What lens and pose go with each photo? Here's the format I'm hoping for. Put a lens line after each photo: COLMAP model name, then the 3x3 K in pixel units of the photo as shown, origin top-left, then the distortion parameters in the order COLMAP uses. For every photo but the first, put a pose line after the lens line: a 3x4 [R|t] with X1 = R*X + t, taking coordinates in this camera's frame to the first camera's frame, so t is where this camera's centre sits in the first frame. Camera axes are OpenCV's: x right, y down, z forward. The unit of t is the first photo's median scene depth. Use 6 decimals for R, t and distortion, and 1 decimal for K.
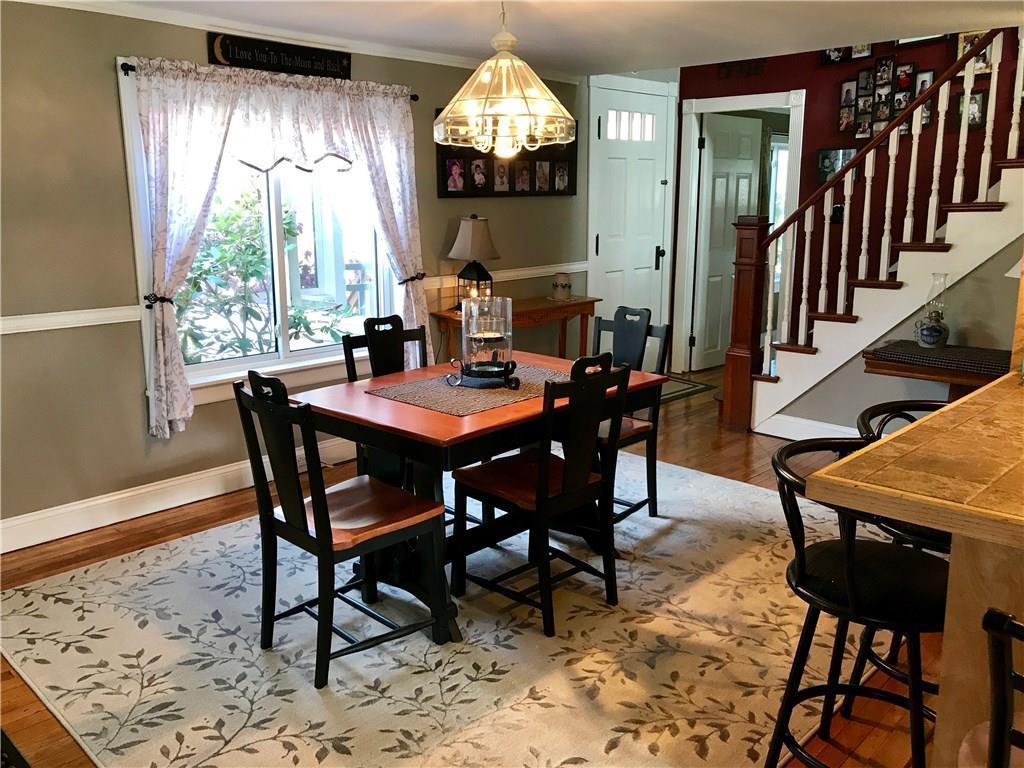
lens RADIAL K [[873.3, 0, 512.6], [0, 873.3, 362.1], [0, 0, 1]] dist [0.004511, 0.000257]
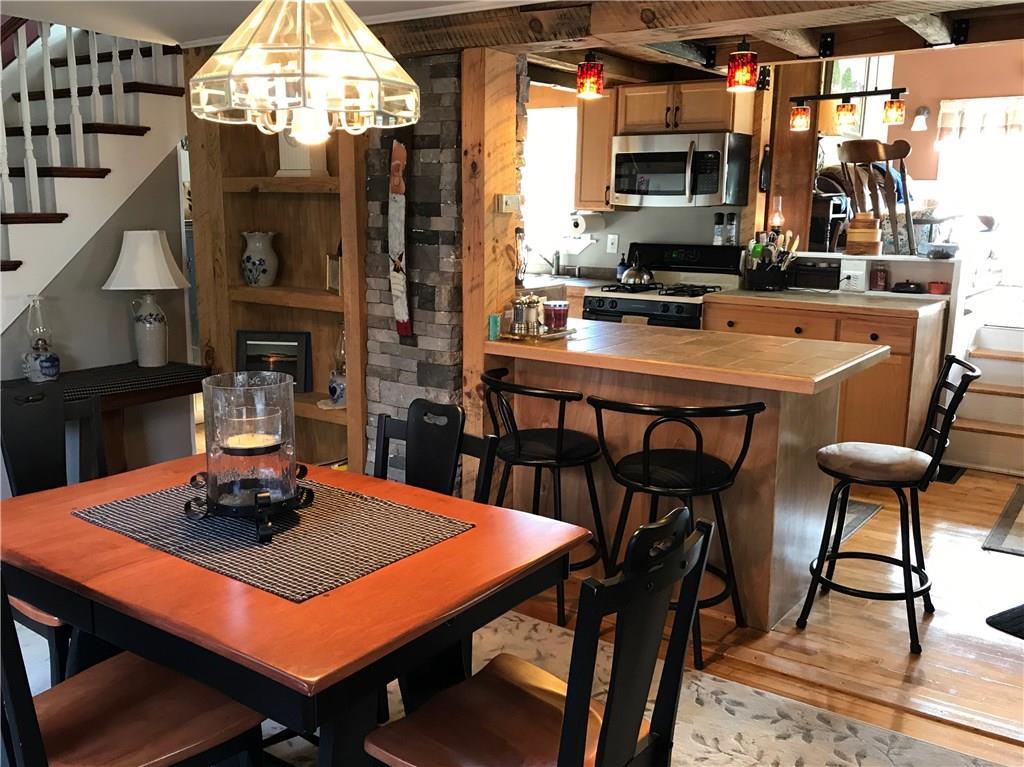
lens RADIAL K [[906.5, 0, 512.0], [0, 906.5, 383.5], [0, 0, 1]] dist [0.009175, 0.003131]
pose [[-0.109665, -0.184856, 0.976628, -0.466002], [0.168750, 0.964828, 0.201571, -0.120995], [-0.979539, 0.186911, -0.074614, 0.632084]]
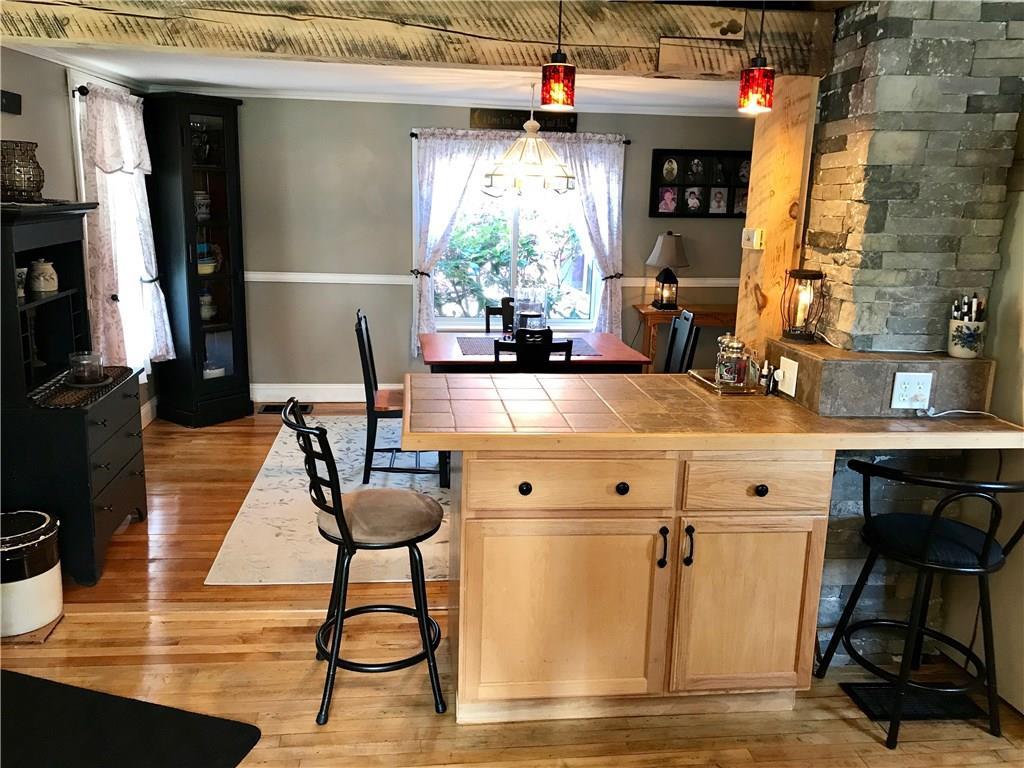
lens RADIAL K [[906.5, 0, 512.0], [0, 906.5, 384.0], [0, 0, 1]] dist [0.009175, 0.003131]
pose [[0.760420, 0.164182, -0.628336, 0.719704], [-0.147352, 0.985901, 0.079286, -0.022511], [0.632495, 0.032296, 0.773891, -0.183393]]
